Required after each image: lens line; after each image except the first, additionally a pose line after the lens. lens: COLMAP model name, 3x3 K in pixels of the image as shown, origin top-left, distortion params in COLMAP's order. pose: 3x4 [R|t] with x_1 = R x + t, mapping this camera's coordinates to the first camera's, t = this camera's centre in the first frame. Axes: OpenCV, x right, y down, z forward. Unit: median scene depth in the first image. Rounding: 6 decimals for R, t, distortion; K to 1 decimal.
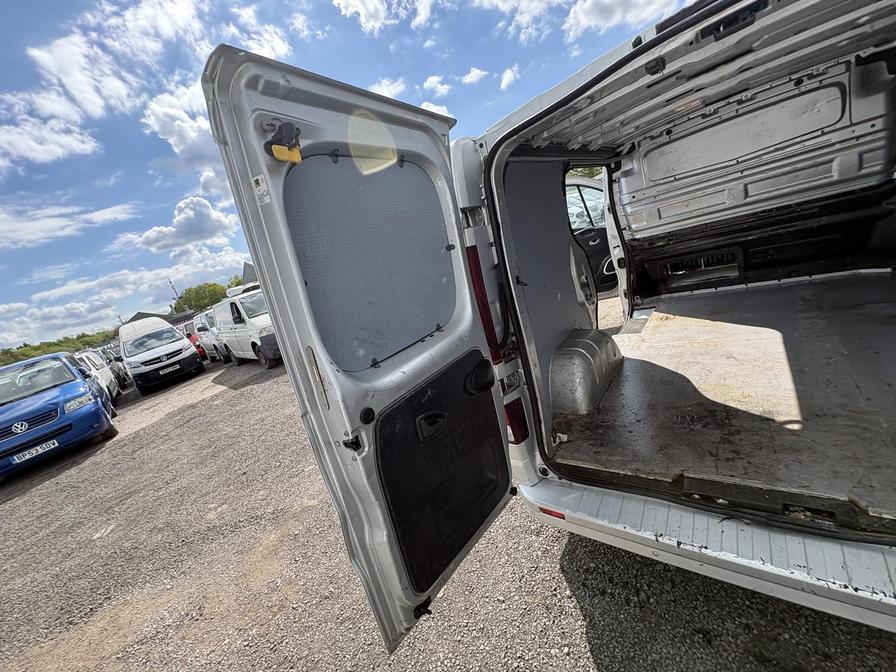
lens RADIAL K [[357.8, 0, 443.5], [0, 357.8, 334.5], [0, 0, 1]] dist [-0.000846, 0.000123]
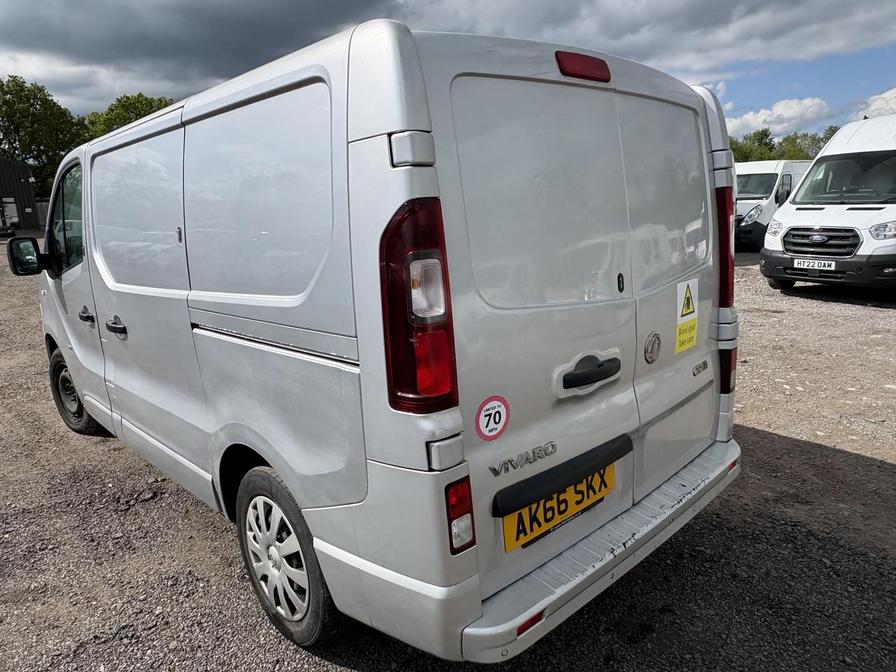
lens RADIAL K [[610.7, 0, 440.7], [0, 610.7, 335.4], [0, 0, 1]] dist [-0.012394, 0.008085]
pose [[0.141289, 0.081481, 0.986609, -0.797382], [0.238661, 0.964409, -0.113825, 0.078497], [-0.960770, 0.251547, 0.116814, 0.840967]]
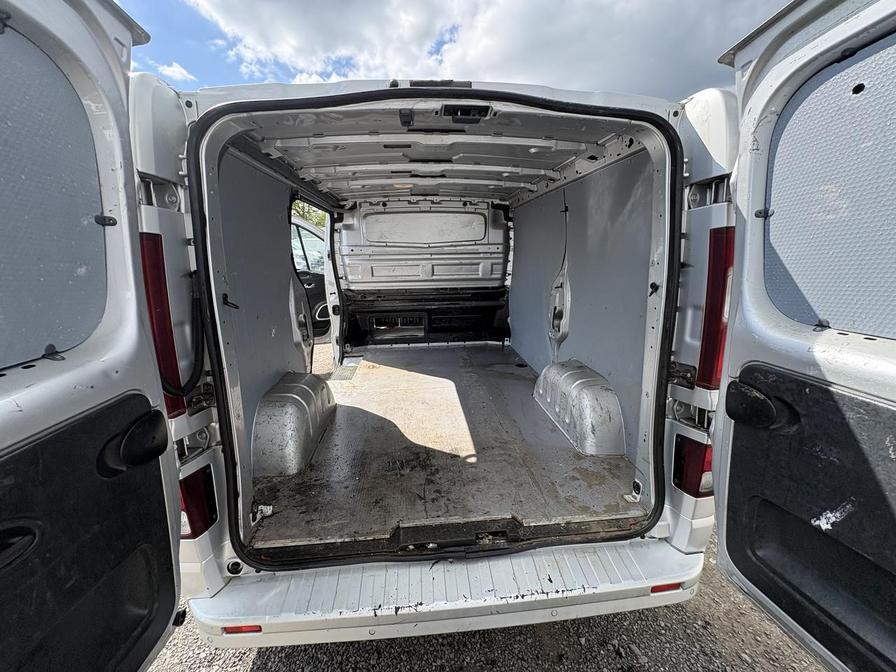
lens RADIAL K [[357.8, 0, 448.7], [0, 357.8, 336.2], [0, 0, 1]] dist [-0.000846, 0.000123]
pose [[0.691218, 0.120564, 0.712518, 0.011074], [-0.028158, 0.989729, -0.140154, 0.012858], [-0.722098, 0.076814, 0.687513, 0.164347]]
